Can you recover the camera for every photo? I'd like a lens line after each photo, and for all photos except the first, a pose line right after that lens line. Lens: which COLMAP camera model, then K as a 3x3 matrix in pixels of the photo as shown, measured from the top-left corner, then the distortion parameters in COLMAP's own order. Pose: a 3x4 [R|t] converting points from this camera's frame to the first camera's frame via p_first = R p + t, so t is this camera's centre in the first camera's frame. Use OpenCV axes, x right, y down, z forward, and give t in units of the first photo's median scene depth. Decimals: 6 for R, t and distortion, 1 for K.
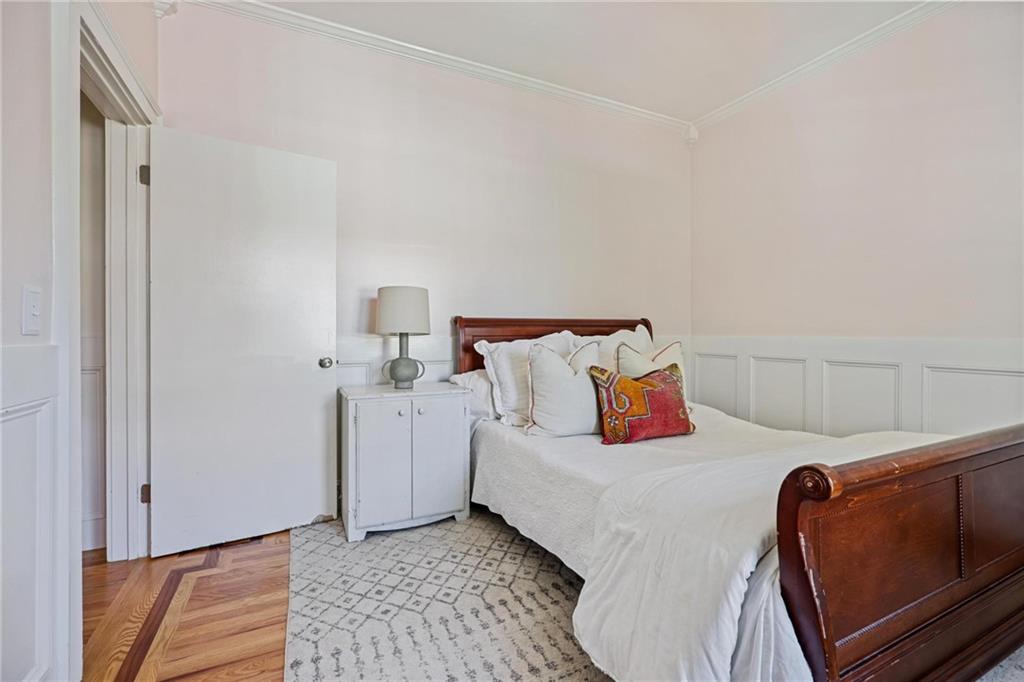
lens RADIAL K [[445.1, 0, 514.2], [0, 445.1, 338.7], [0, 0, 1]] dist [0.001028, -0.000011]
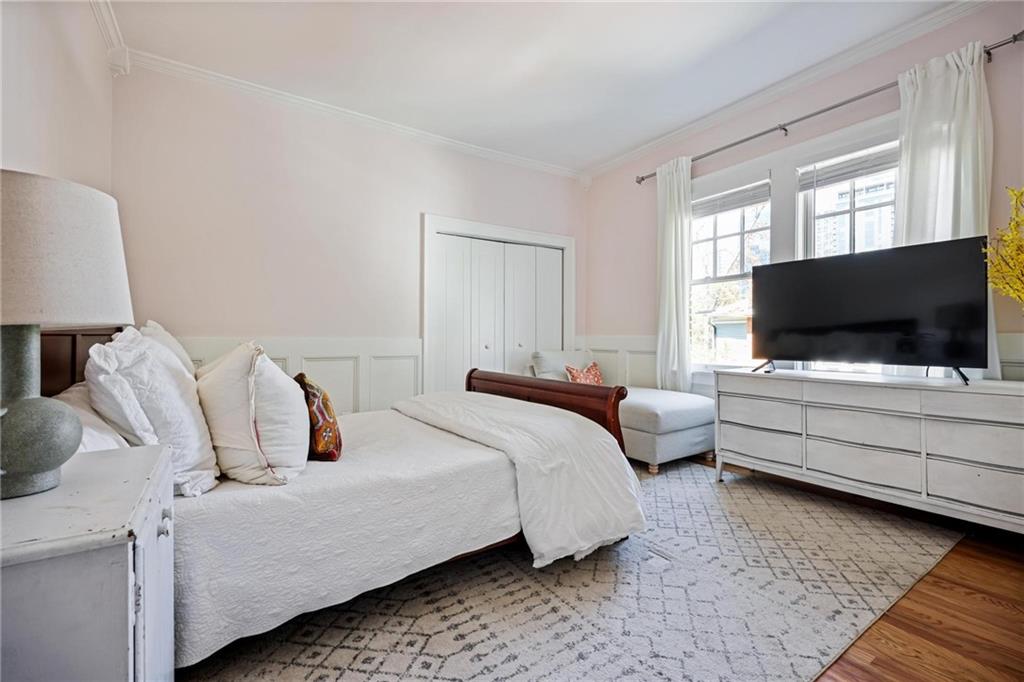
lens RADIAL K [[445.1, 0, 516.4], [0, 445.1, 339.4], [0, 0, 1]] dist [0.001028, -0.000011]
pose [[-0.136847, -0.001761, 0.990591, -0.871537], [0.005323, 0.999983, 0.002513, 0.002059], [-0.990578, 0.005617, -0.136835, 0.963023]]
